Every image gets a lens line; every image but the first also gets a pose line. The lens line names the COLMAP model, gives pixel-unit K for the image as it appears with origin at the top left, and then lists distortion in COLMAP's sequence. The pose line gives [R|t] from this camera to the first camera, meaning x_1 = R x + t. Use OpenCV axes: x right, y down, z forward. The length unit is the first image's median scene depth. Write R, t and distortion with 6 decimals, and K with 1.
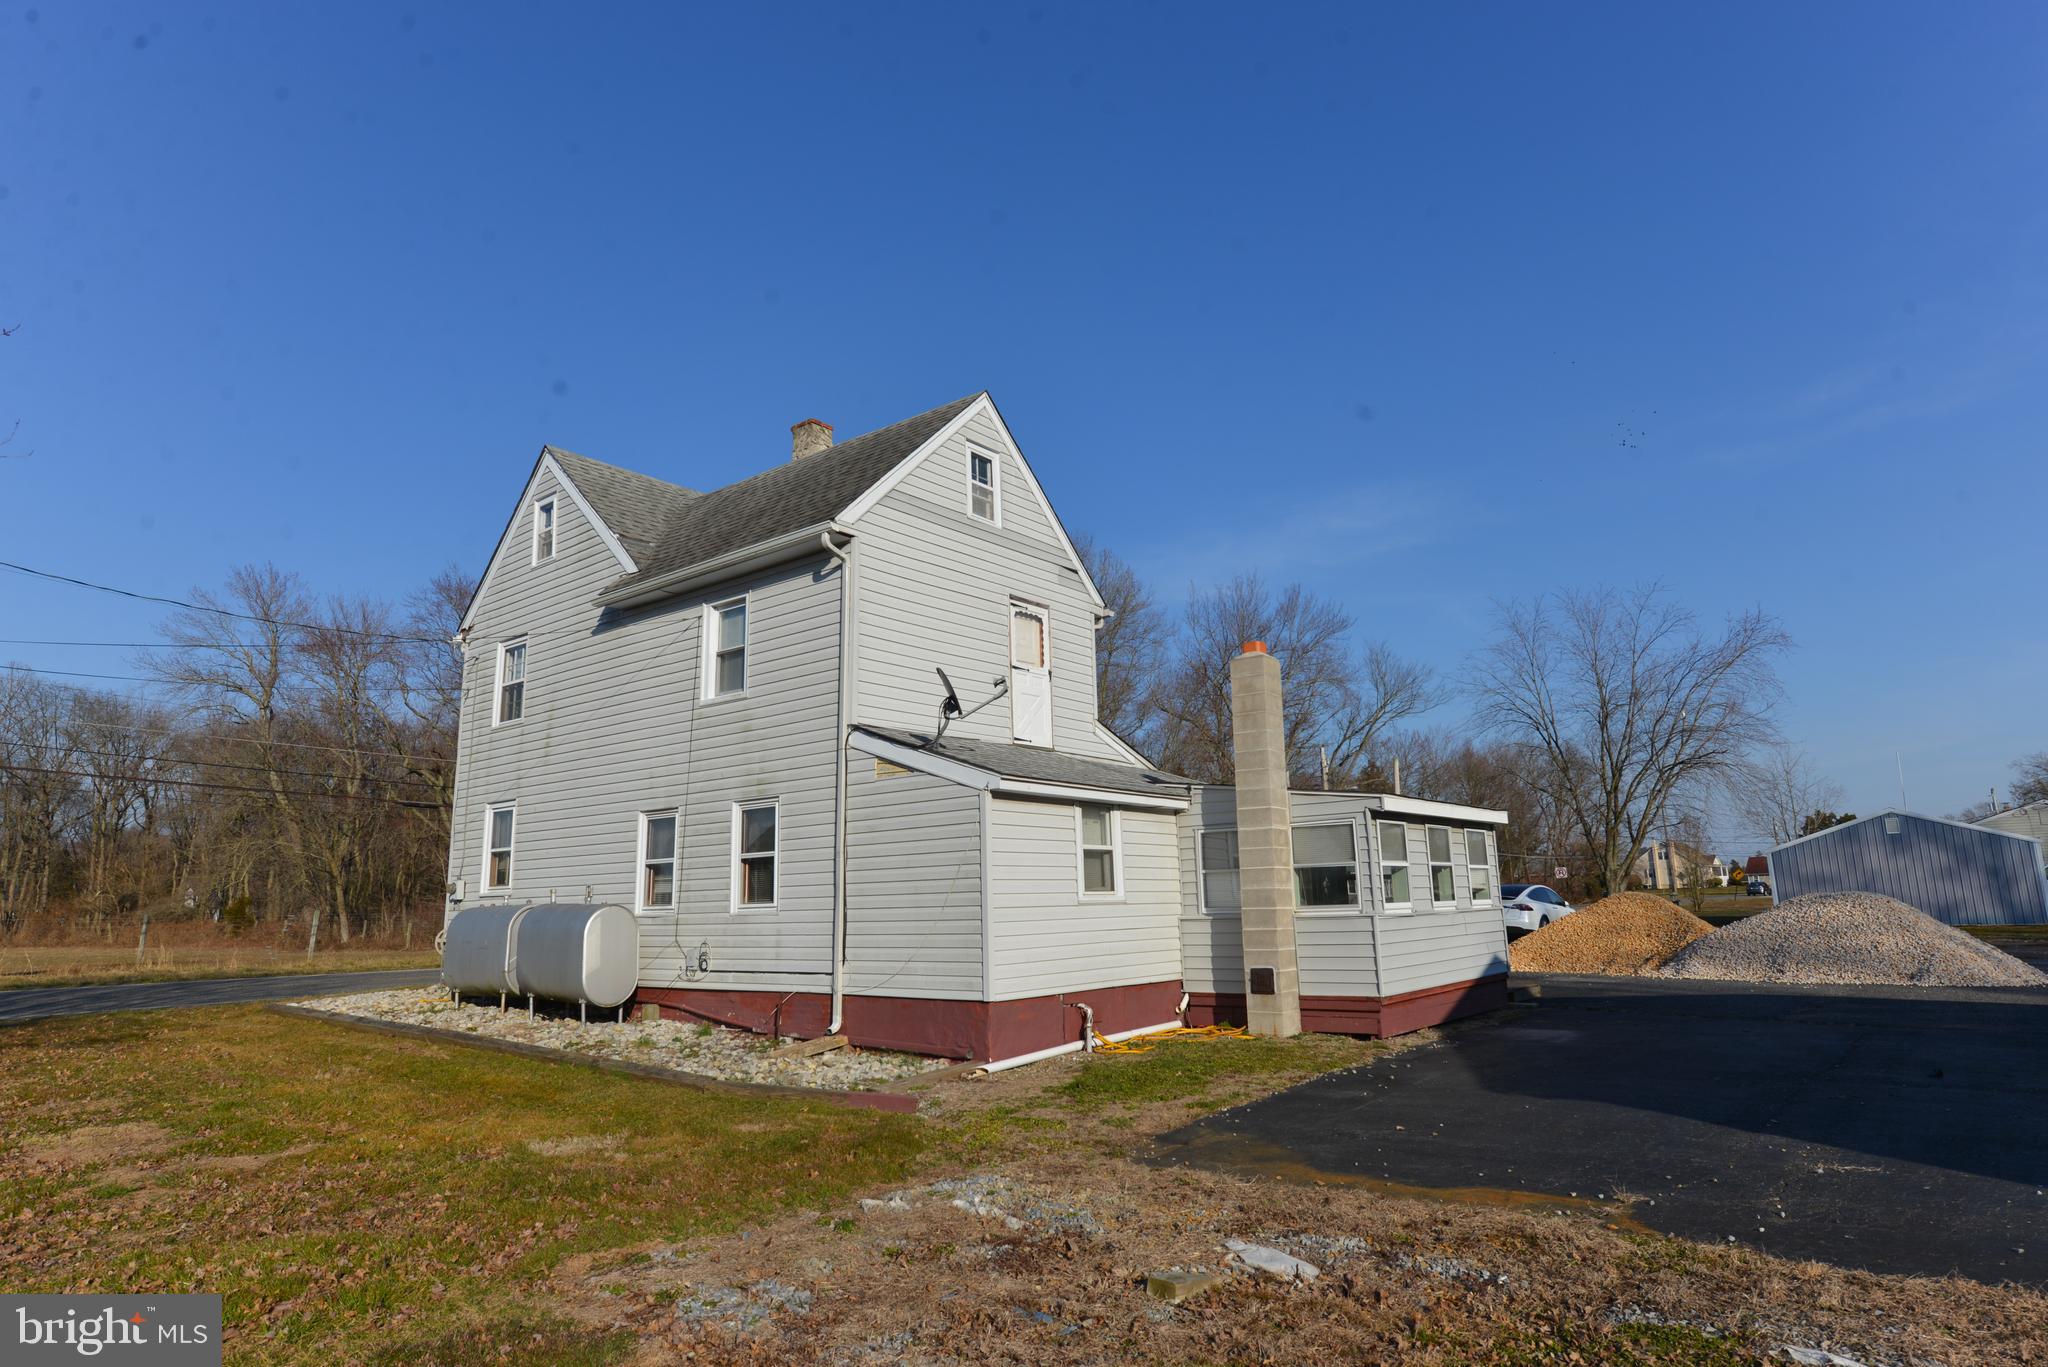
lens RADIAL K [[1158.4, 0, 1014.5], [0, 1158.4, 689.4], [0, 0, 1]] dist [0.006032, 0.000560]
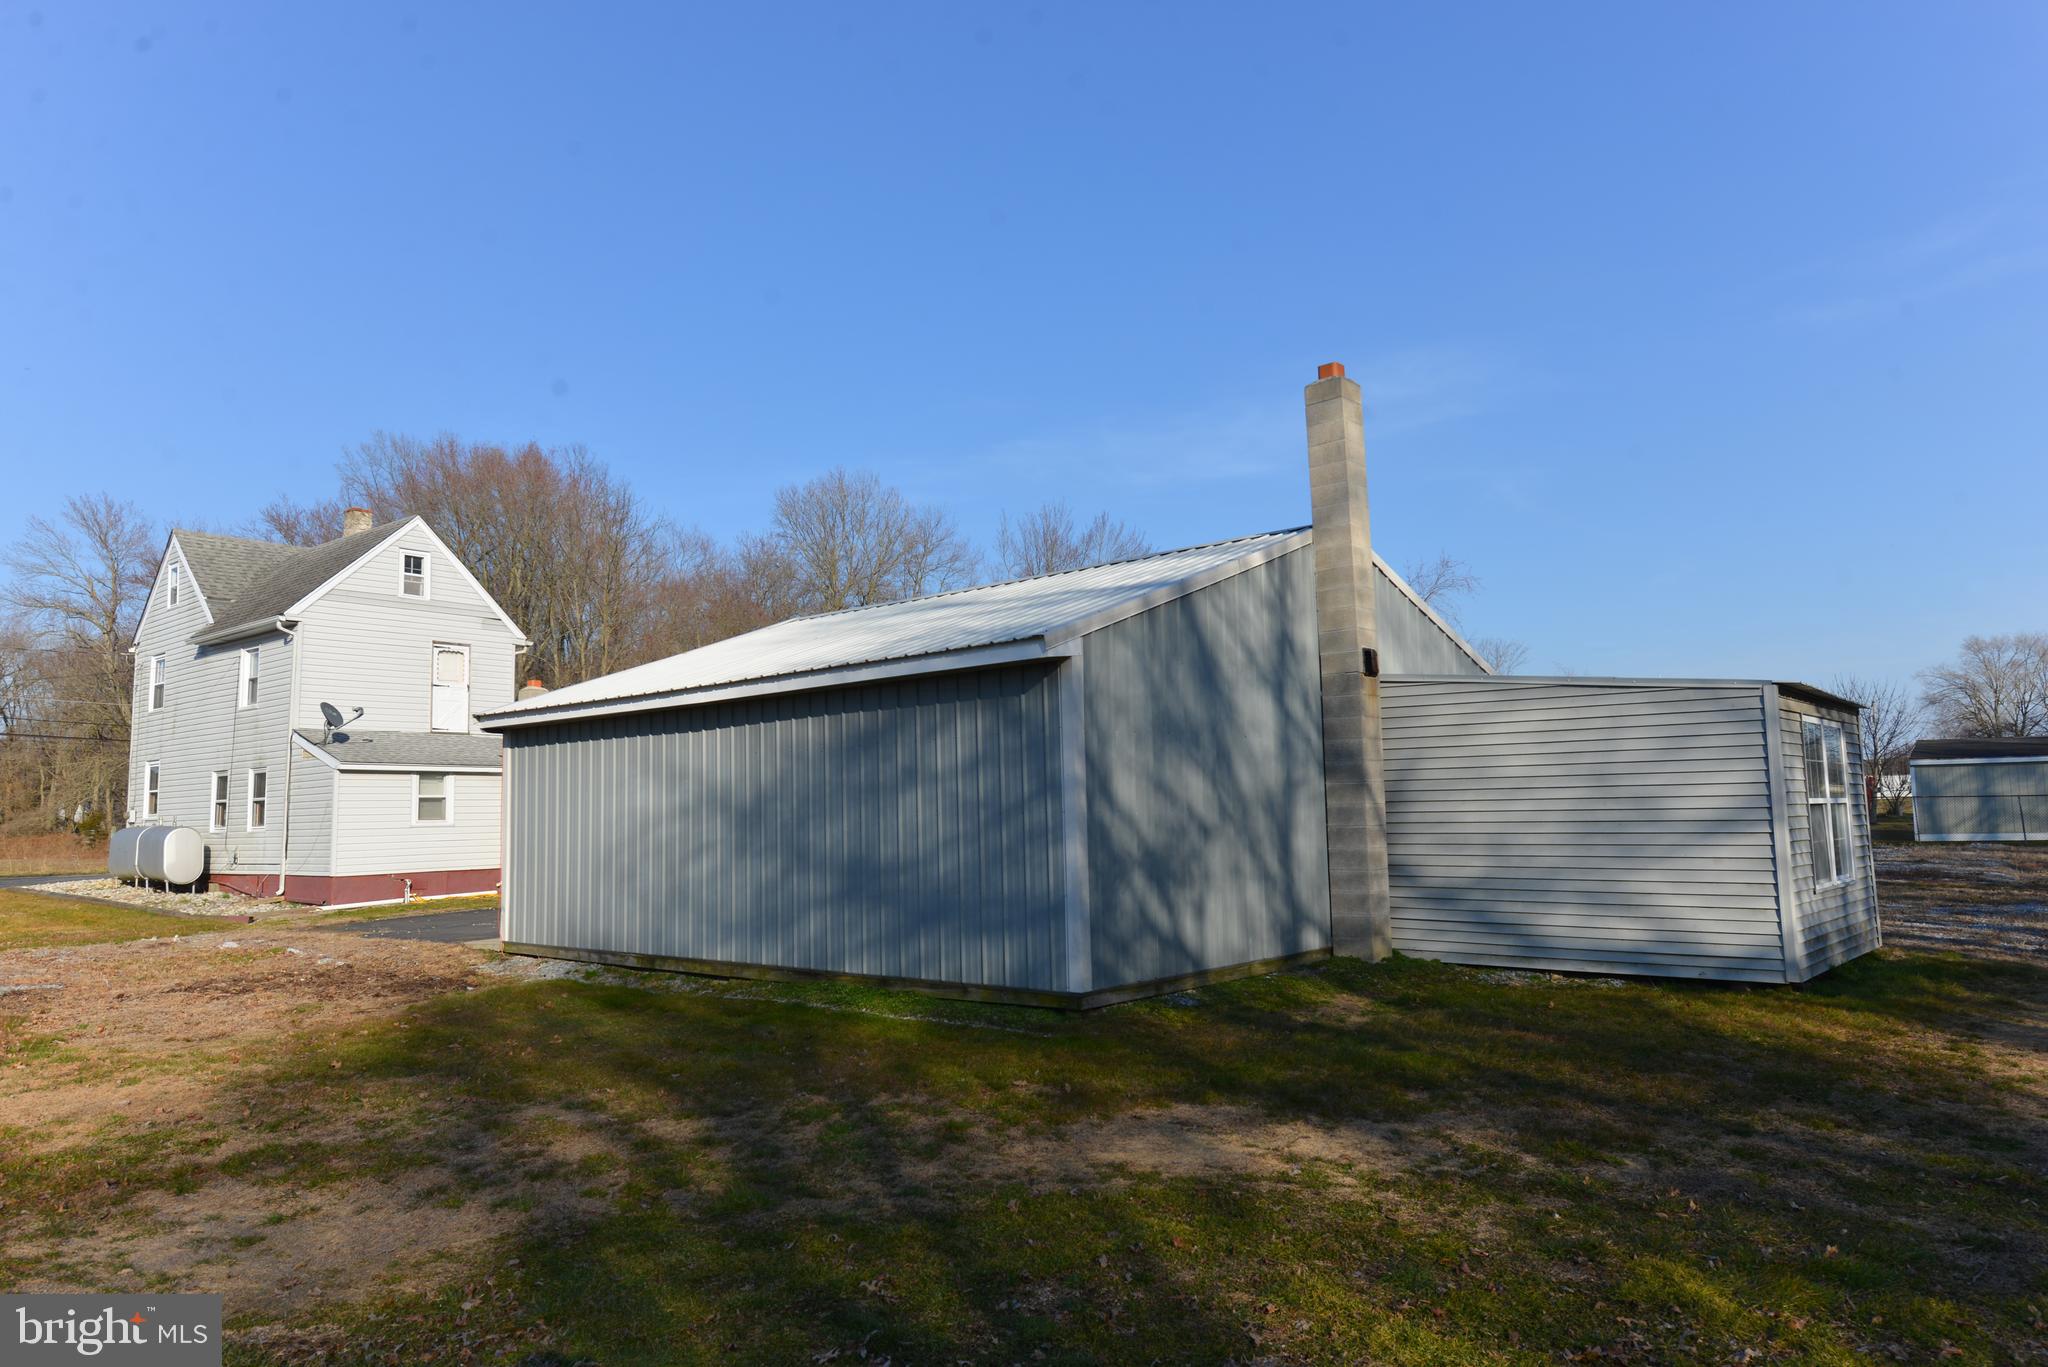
lens RADIAL K [[1306.6, 0, 1031.1], [0, 1306.6, 679.1], [0, 0, 1]] dist [0.005853, -0.001575]
pose [[0.999966, 0.000559, 0.008206, 0.859472], [-0.001210, 0.996823, 0.079644, -0.182884], [-0.008135, -0.079651, 0.996790, -0.900682]]
